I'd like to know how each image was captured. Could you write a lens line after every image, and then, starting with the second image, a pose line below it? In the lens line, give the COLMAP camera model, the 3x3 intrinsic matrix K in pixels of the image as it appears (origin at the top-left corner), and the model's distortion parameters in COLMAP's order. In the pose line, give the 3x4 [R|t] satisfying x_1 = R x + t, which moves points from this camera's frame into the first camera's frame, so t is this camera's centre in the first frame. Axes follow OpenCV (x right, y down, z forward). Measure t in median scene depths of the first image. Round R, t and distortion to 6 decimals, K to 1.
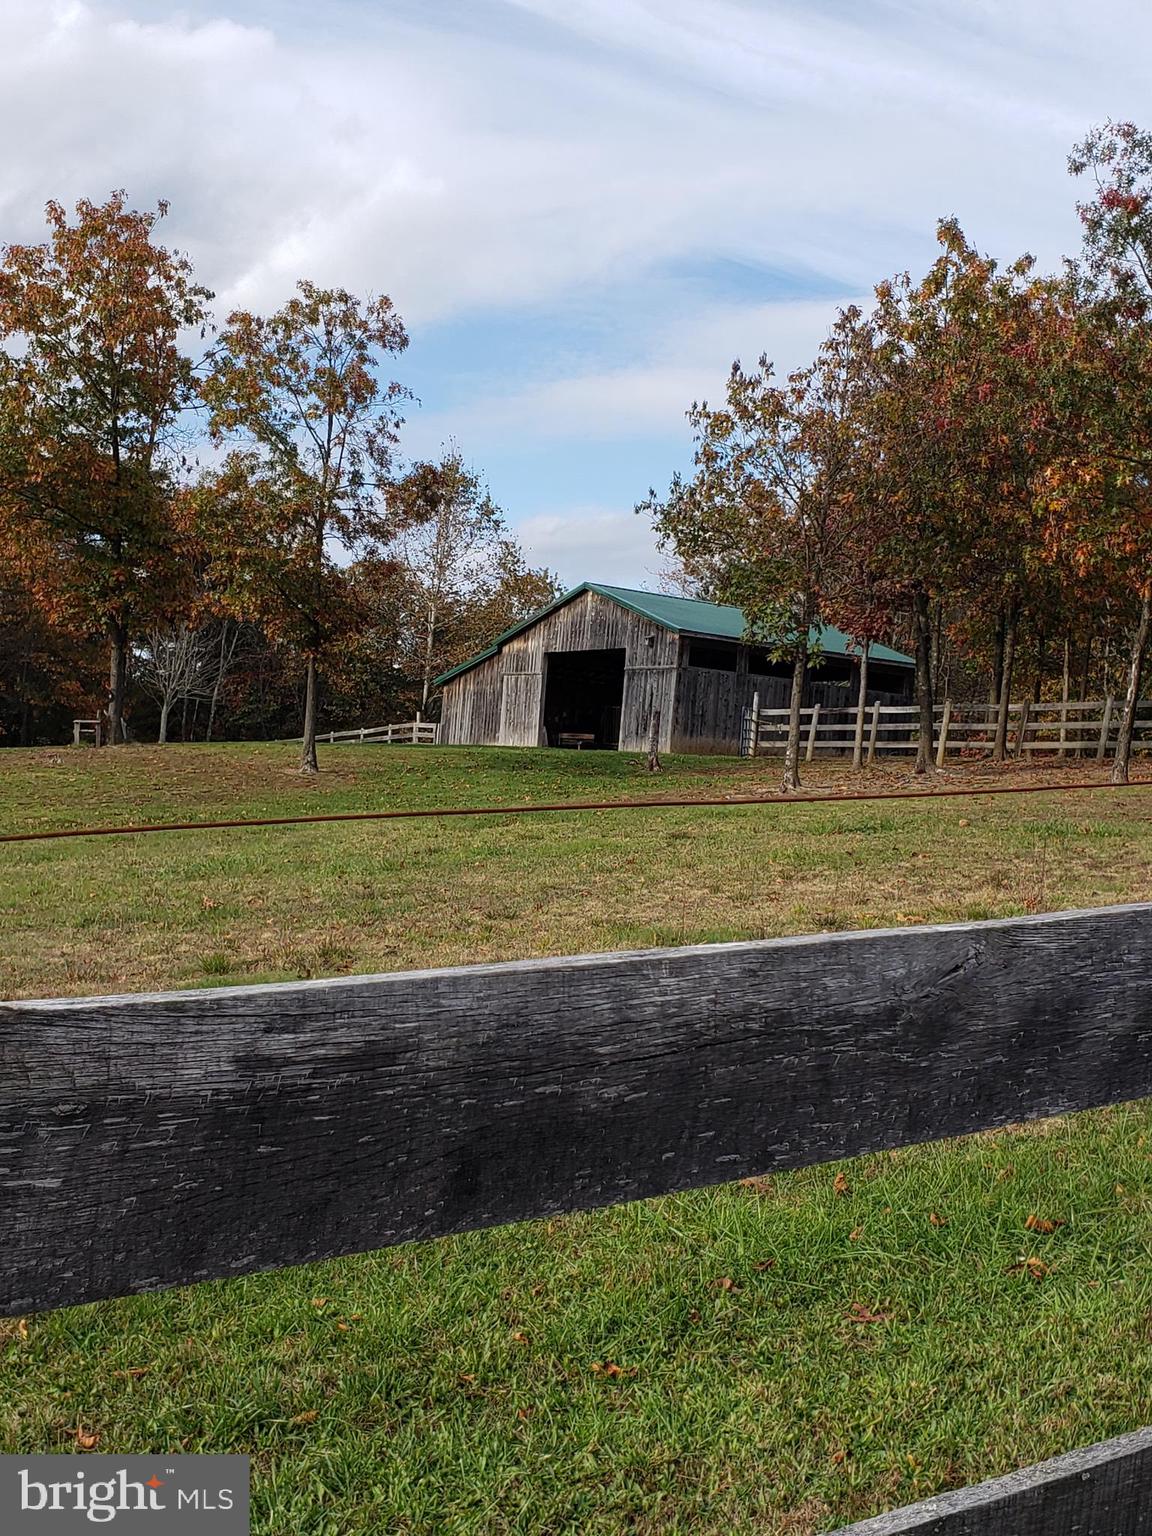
lens RADIAL K [[1173.7, 0, 576.0], [0, 1173.7, 768.0], [0, 0, 1]] dist [-0.000328, -0.000192]
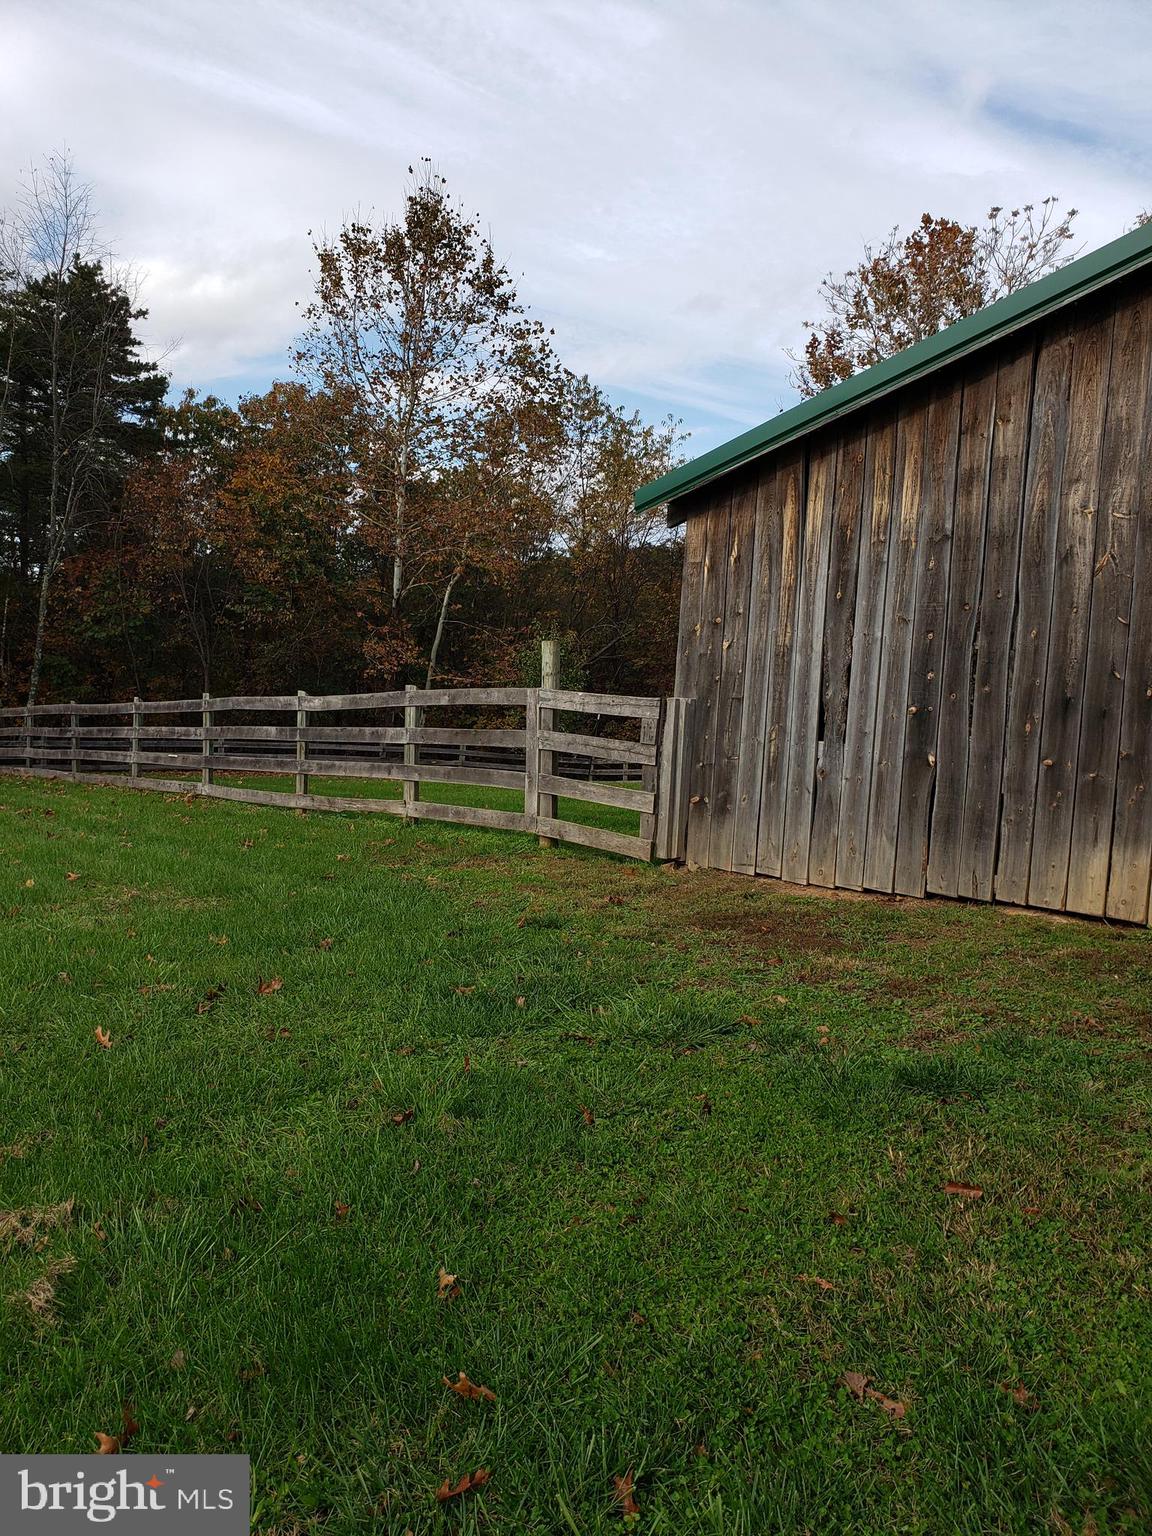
lens RADIAL K [[1173.7, 0, 576.0], [0, 1173.7, 768.0], [0, 0, 1]] dist [-0.000328, -0.000192]
pose [[0.998516, -0.018270, 0.051303, -0.131039], [0.013517, 0.995713, 0.091500, -0.040666], [-0.052755, -0.090670, 0.994483, 0.714047]]
